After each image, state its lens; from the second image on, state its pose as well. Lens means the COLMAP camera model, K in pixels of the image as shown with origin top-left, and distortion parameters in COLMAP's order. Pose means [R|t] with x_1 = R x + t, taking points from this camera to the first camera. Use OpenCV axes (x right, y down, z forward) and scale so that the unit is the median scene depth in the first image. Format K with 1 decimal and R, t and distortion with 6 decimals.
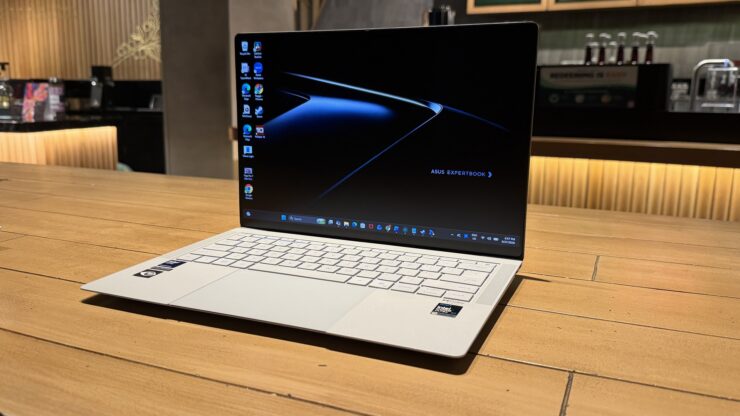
lens RADIAL K [[586.2, 0, 369.7], [0, 586.2, 208.1], [0, 0, 1]] dist [0.016323, 0.006258]
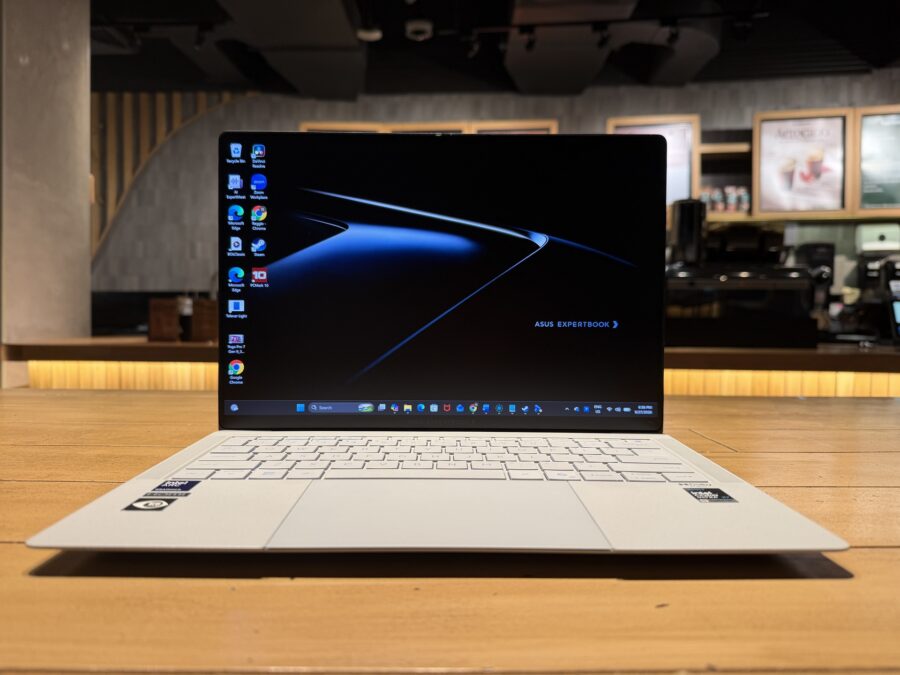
lens RADIAL K [[644.9, 0, 452.6], [0, 644.9, 335.4], [0, 0, 1]] dist [0.000202, -0.027955]
pose [[0.916294, -0.014008, 0.400261, -0.298464], [0.075501, 0.987511, -0.138280, 0.052382], [-0.393325, 0.156925, 0.905908, 0.294611]]
